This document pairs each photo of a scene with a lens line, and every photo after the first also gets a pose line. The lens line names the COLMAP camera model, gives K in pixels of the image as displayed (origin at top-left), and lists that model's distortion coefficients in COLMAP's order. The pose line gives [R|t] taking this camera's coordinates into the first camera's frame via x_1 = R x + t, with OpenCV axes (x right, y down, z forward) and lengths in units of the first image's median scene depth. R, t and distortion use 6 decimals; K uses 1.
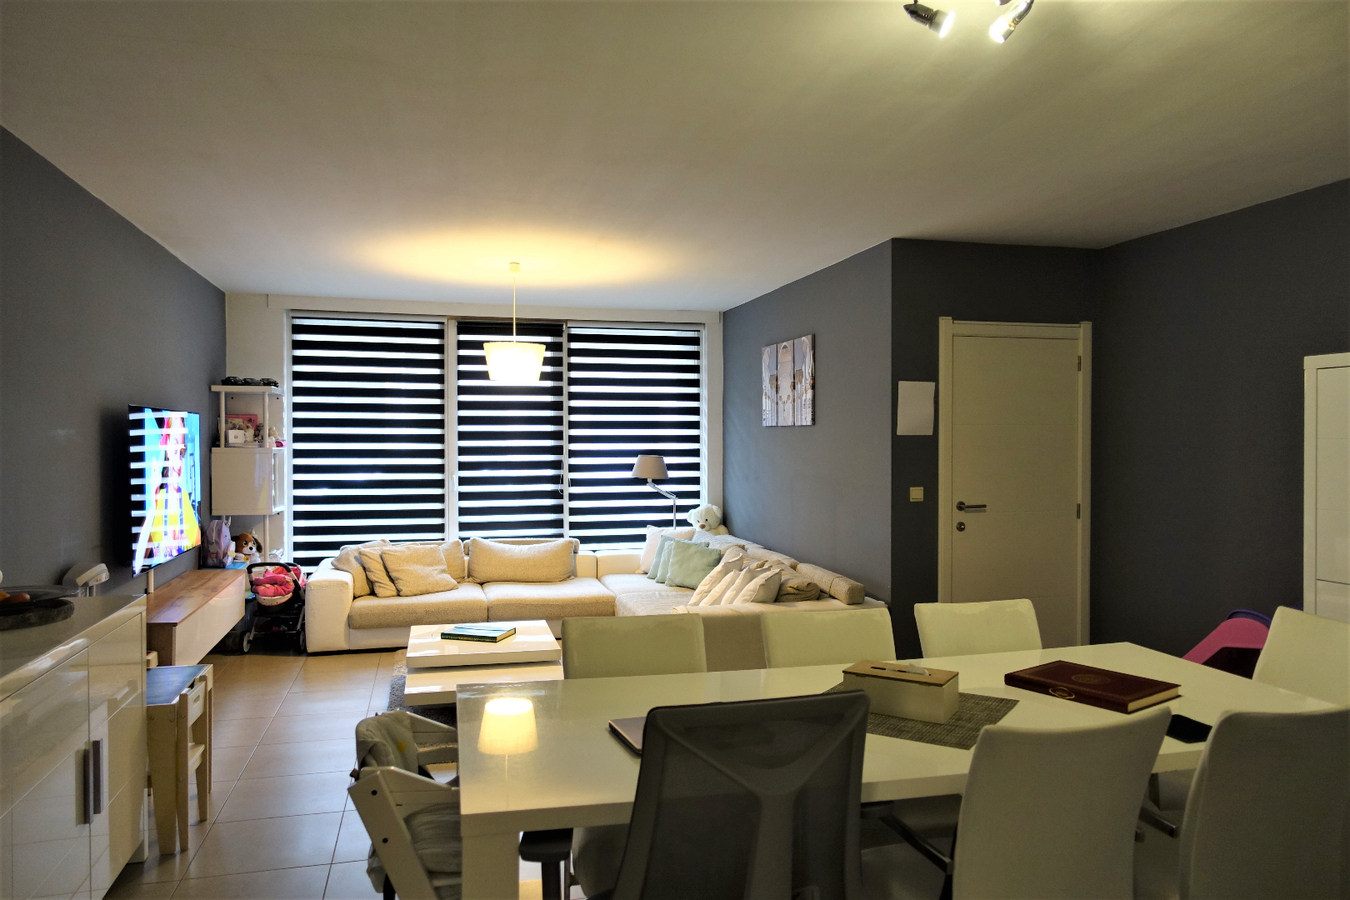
lens RADIAL K [[931.4, 0, 675.0], [0, 931.4, 450.0], [0, 0, 1]] dist [0.005980, 0.001842]
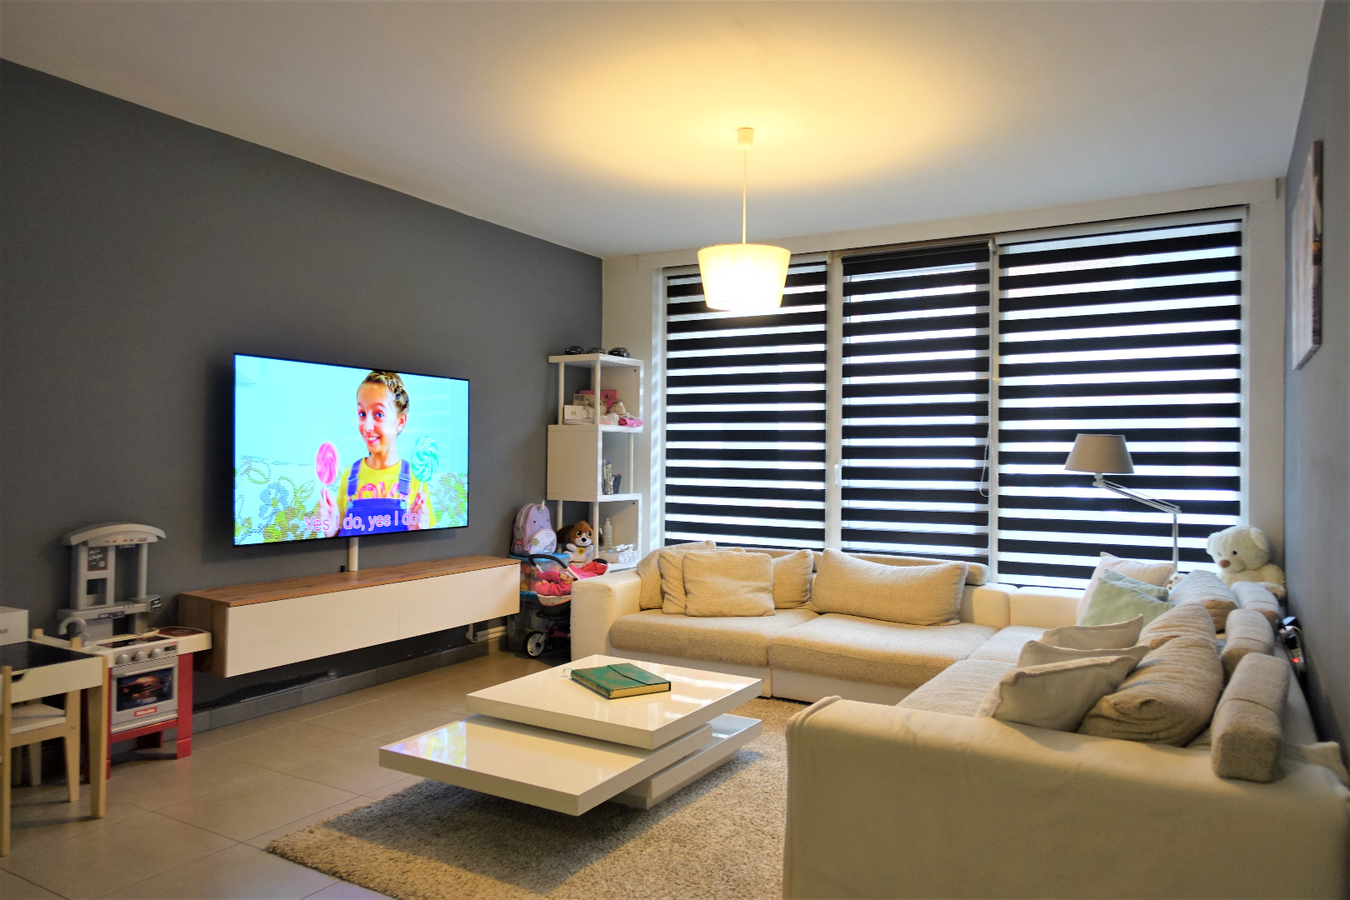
lens RADIAL K [[939.6, 0, 674.2], [0, 939.6, 478.4], [0, 0, 1]] dist [0.003190, 0.002570]
pose [[0.708783, 0.025192, -0.704976, 0.204241], [-0.013957, 0.999667, 0.021690, 0.023489], [0.705288, -0.005534, 0.708899, 0.375549]]
